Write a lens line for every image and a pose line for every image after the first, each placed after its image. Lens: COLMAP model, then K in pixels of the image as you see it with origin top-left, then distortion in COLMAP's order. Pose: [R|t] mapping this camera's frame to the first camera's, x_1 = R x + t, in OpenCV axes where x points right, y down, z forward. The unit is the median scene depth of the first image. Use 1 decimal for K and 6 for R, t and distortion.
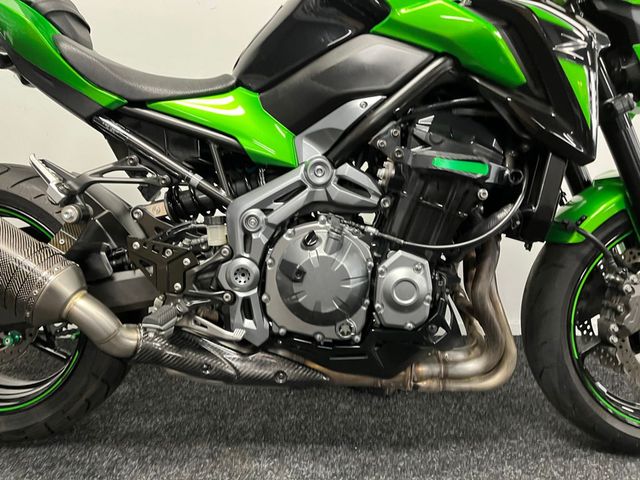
lens RADIAL K [[484.6, 0, 315.7], [0, 484.6, 228.2], [0, 0, 1]] dist [0.055402, -0.060387]
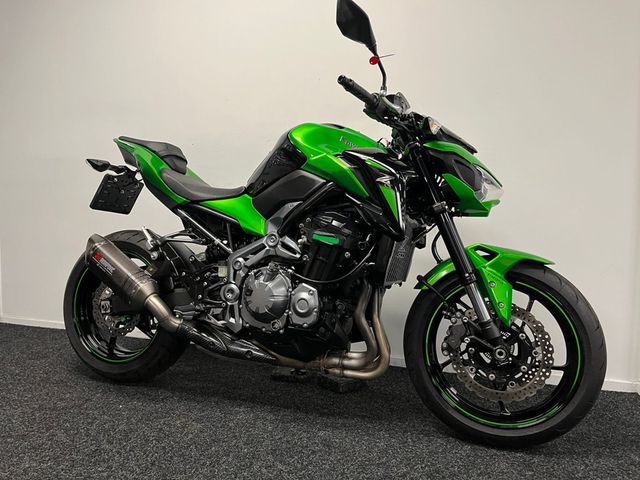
lens RADIAL K [[484.6, 0, 321.2], [0, 484.6, 236.1], [0, 0, 1]] dist [0.055402, -0.060387]
pose [[0.952251, 0.035176, -0.303283, 0.732284], [-0.078717, 0.988044, -0.132561, 0.100247], [0.294994, 0.150105, 0.943635, -0.686404]]
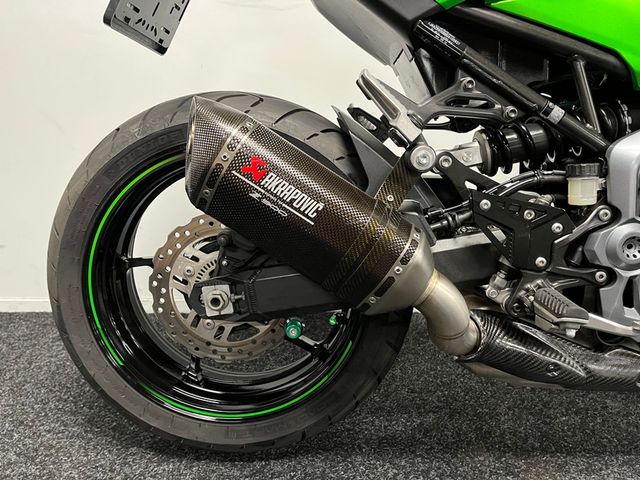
lens RADIAL K [[484.6, 0, 315.2], [0, 484.6, 227.1], [0, 0, 1]] dist [0.055402, -0.060387]
pose [[0.999690, 0.007914, 0.023612, -0.632412], [-0.009658, 0.997159, 0.074708, 0.018020], [-0.022954, -0.074913, 0.996926, 0.287702]]
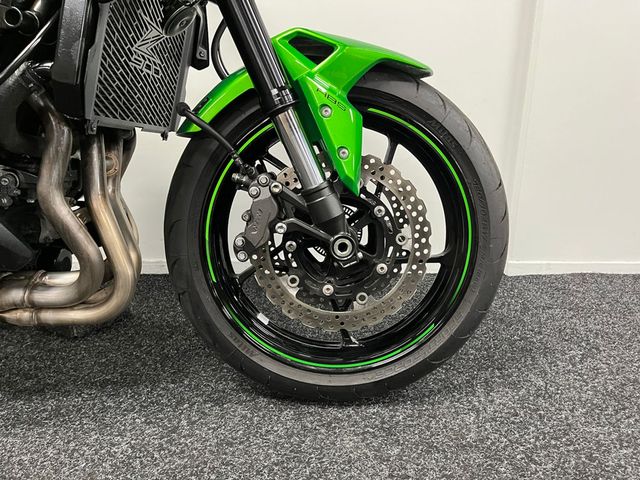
lens RADIAL K [[484.6, 0, 321.9], [0, 484.6, 235.1], [0, 0, 1]] dist [0.055402, -0.060387]
pose [[0.999428, 0.004287, 0.033556, 0.755613], [-0.006876, 0.996976, 0.077405, 0.137855], [-0.033122, -0.077591, 0.996435, 0.225128]]
